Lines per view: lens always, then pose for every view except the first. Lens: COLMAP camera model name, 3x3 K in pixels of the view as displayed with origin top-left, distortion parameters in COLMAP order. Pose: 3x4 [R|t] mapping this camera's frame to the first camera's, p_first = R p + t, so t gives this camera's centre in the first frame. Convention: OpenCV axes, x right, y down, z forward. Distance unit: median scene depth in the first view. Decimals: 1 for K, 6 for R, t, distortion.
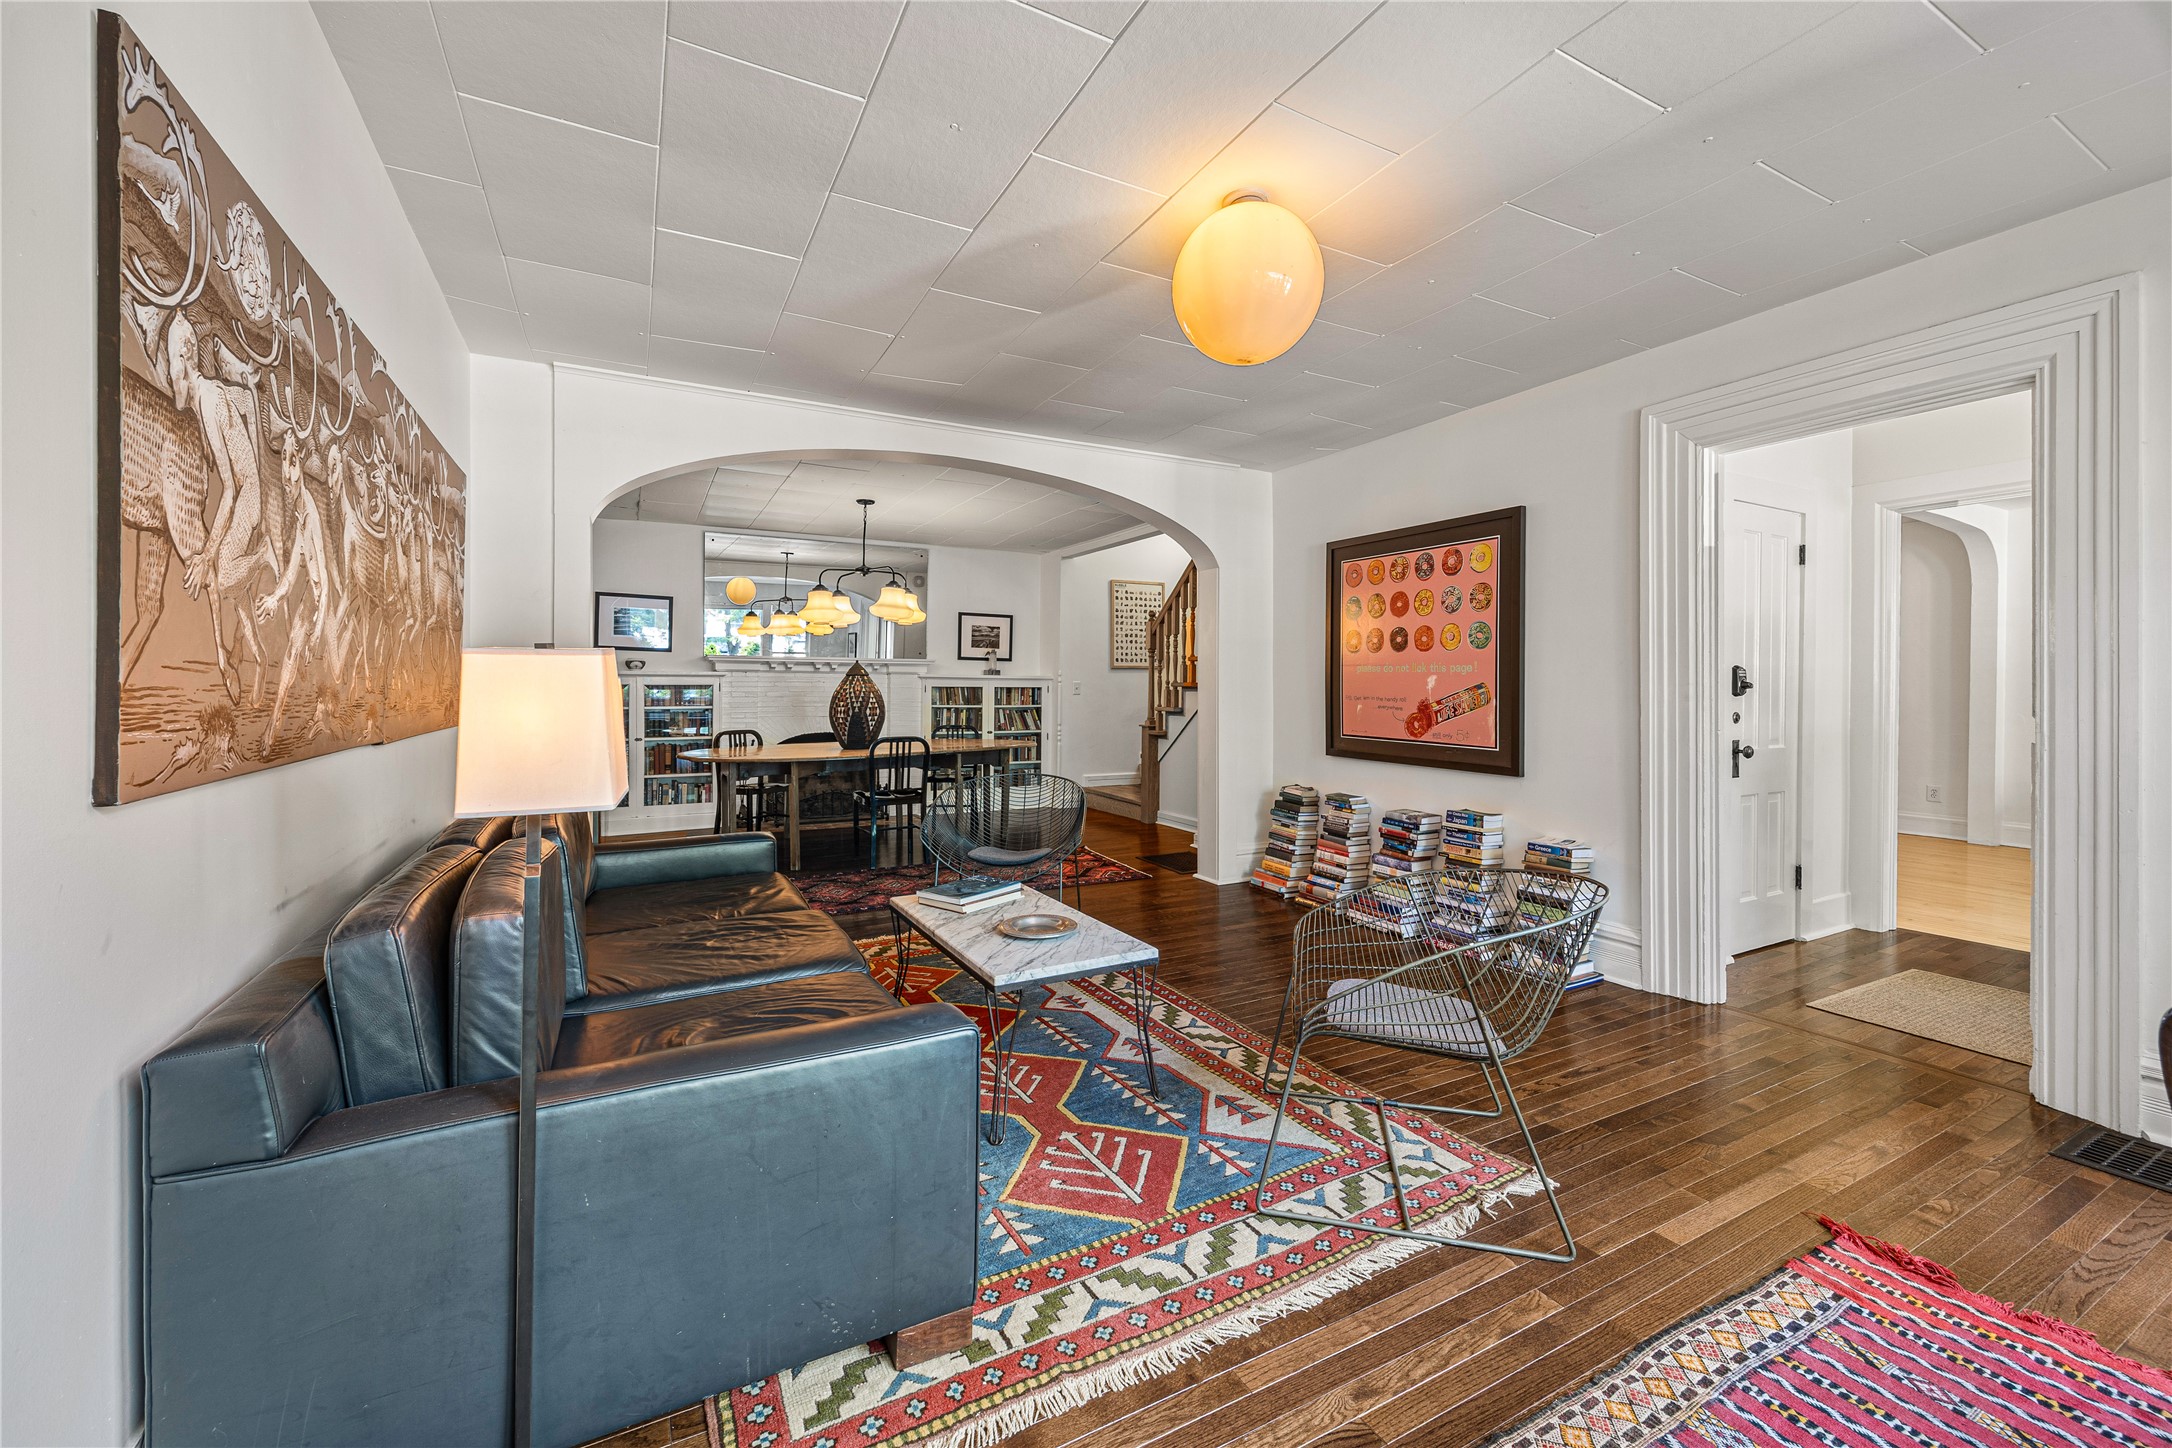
lens RADIAL K [[838.1, 0, 1068.3], [0, 838.1, 678.6], [0, 0, 1]] dist [-0.001564, 0.000771]
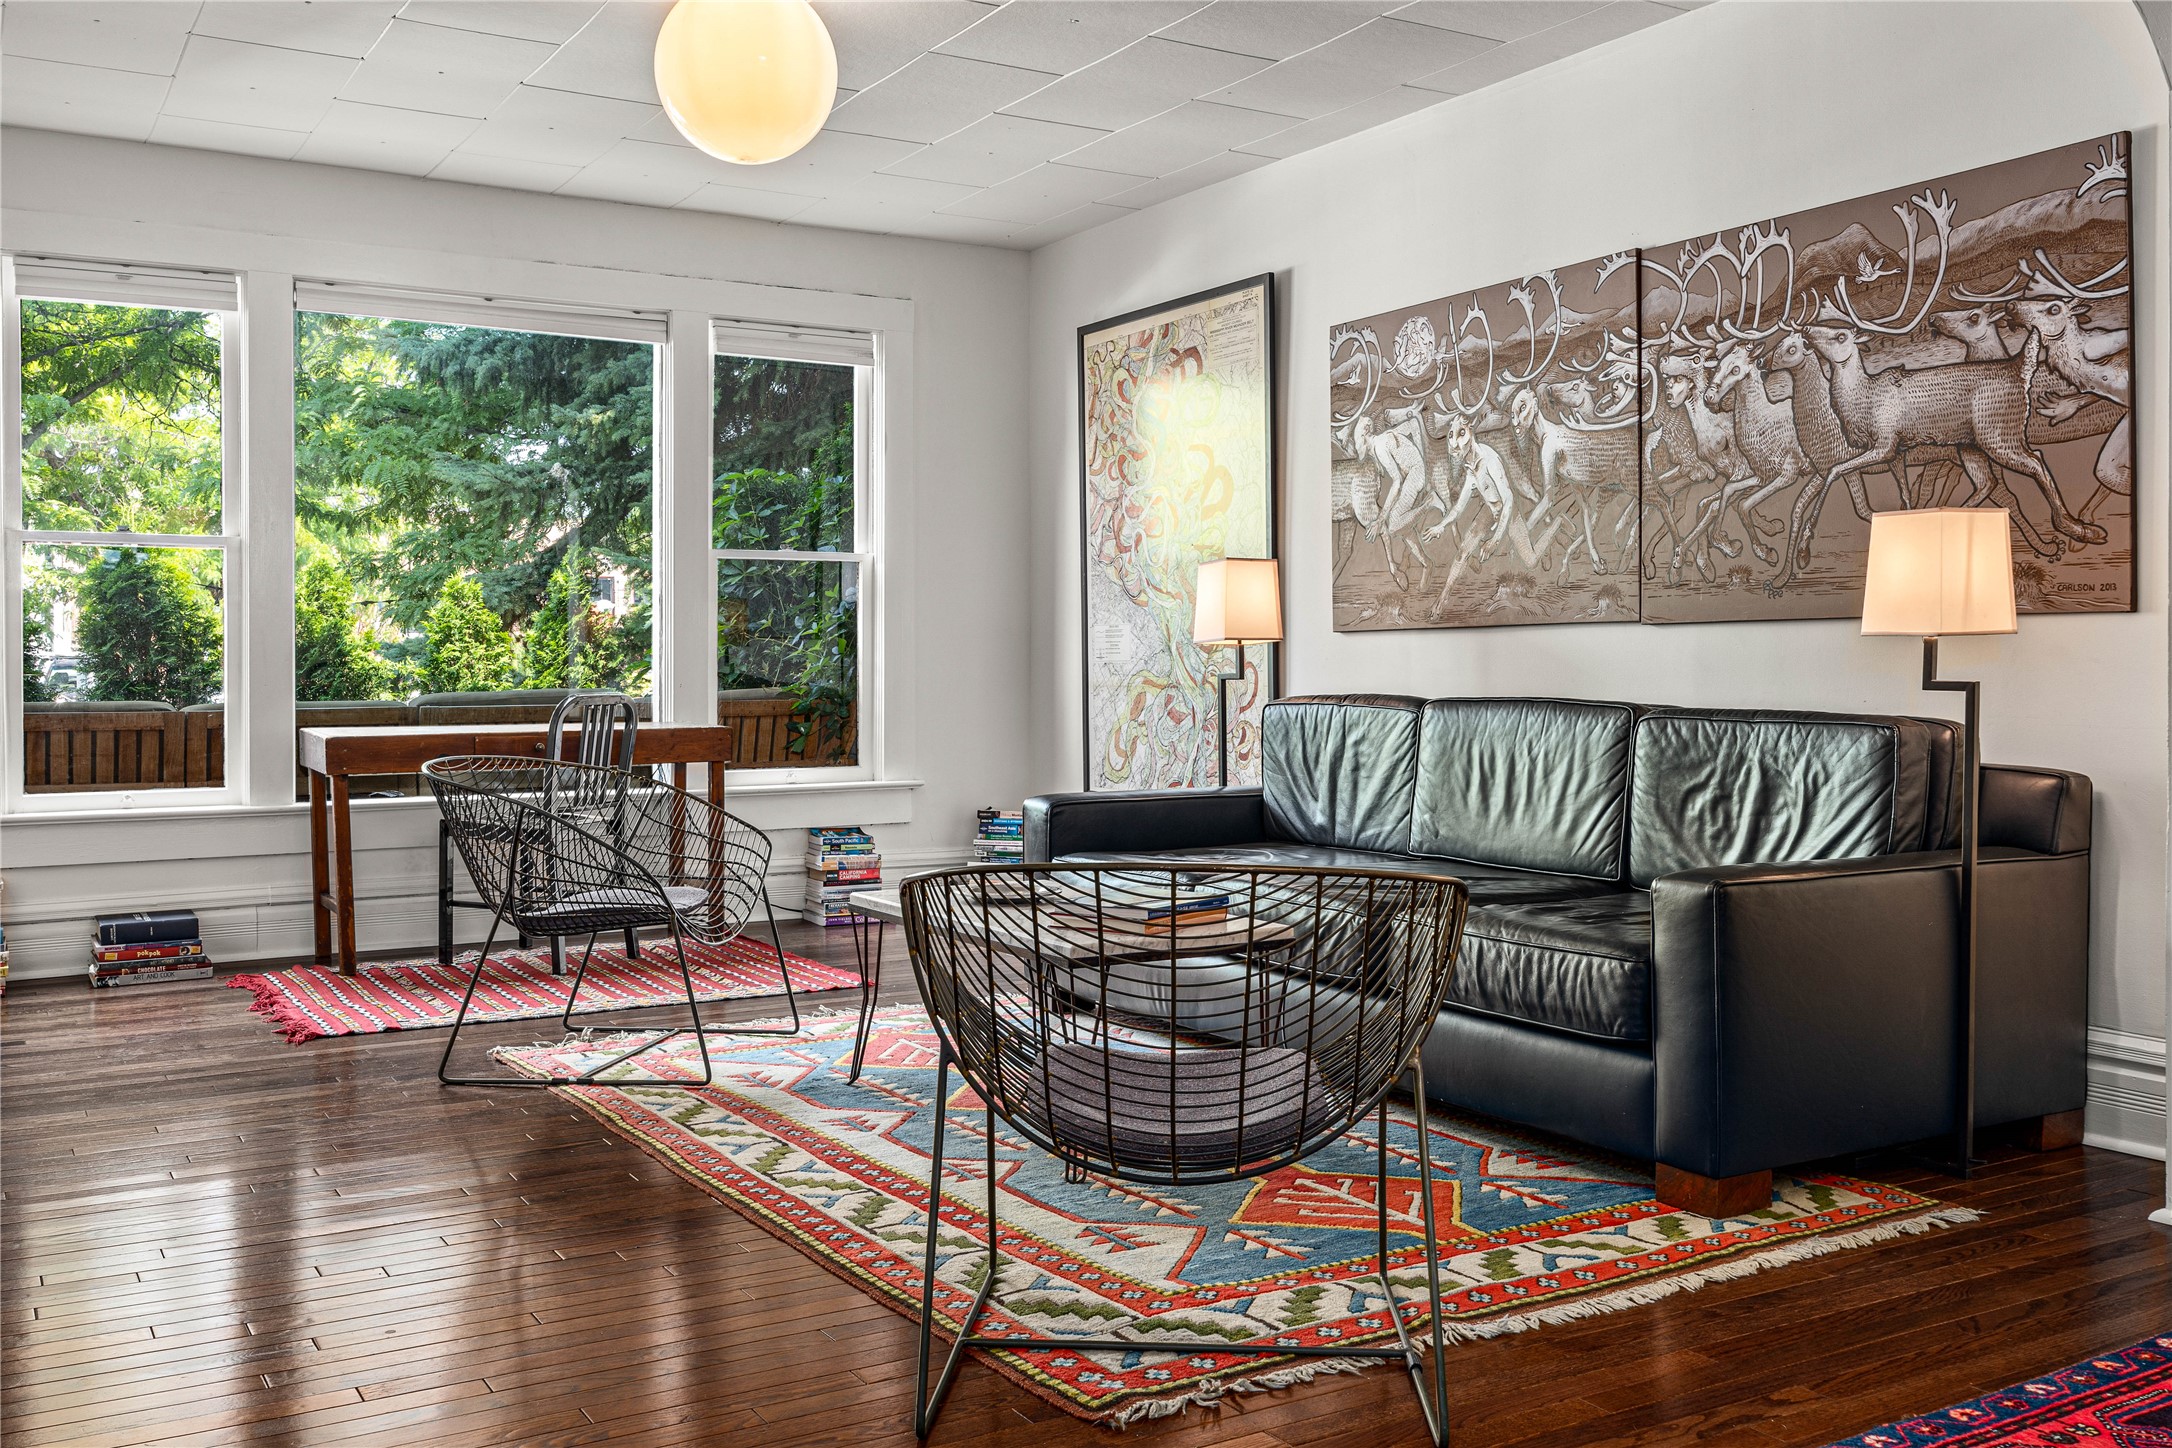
lens RADIAL K [[1926.2, 0, 1076.8], [0, 1926.2, 704.1], [0, 0, 1]] dist [-0.000391, 0.014643]
pose [[-0.998170, 0.003737, -0.060354, 0.003832], [0.003325, 0.999970, 0.006939, 0.101835], [0.060378, 0.006725, -0.998153, 2.123733]]
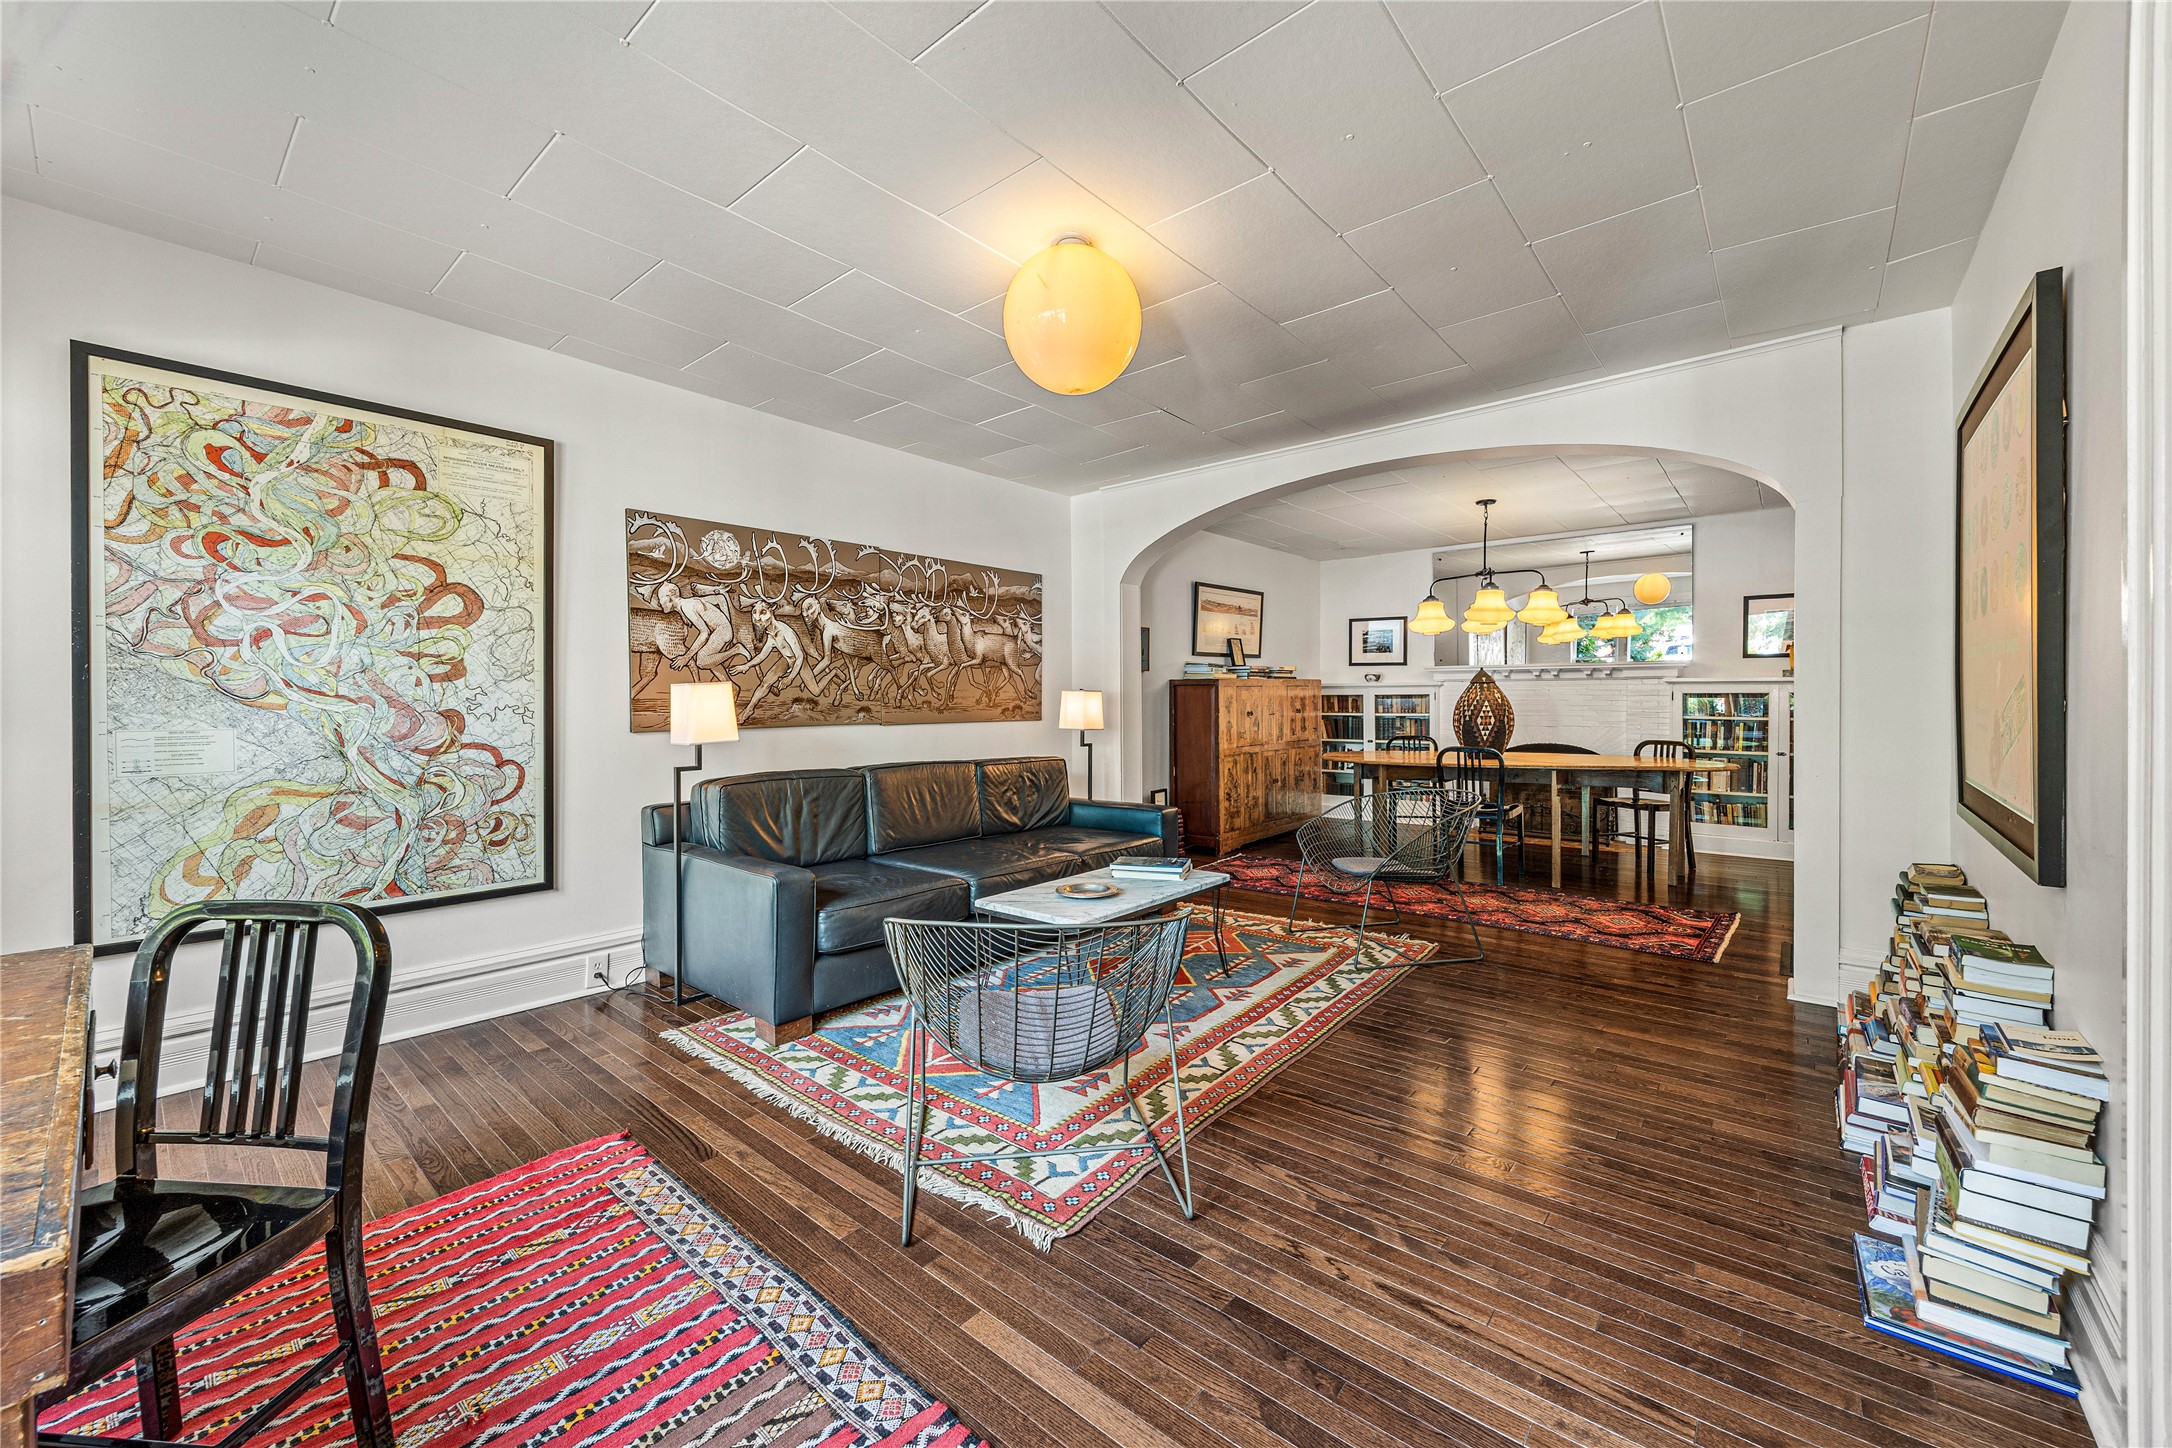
lens RADIAL K [[838.1, 0, 1122.7], [0, 838.1, 696.7], [0, 0, 1]] dist [-0.001564, 0.000771]
pose [[0.398053, -0.009912, -0.917309, 0.900114], [0.018593, 0.999823, -0.002735, 0.015070], [0.917174, -0.015966, 0.398167, 0.459217]]
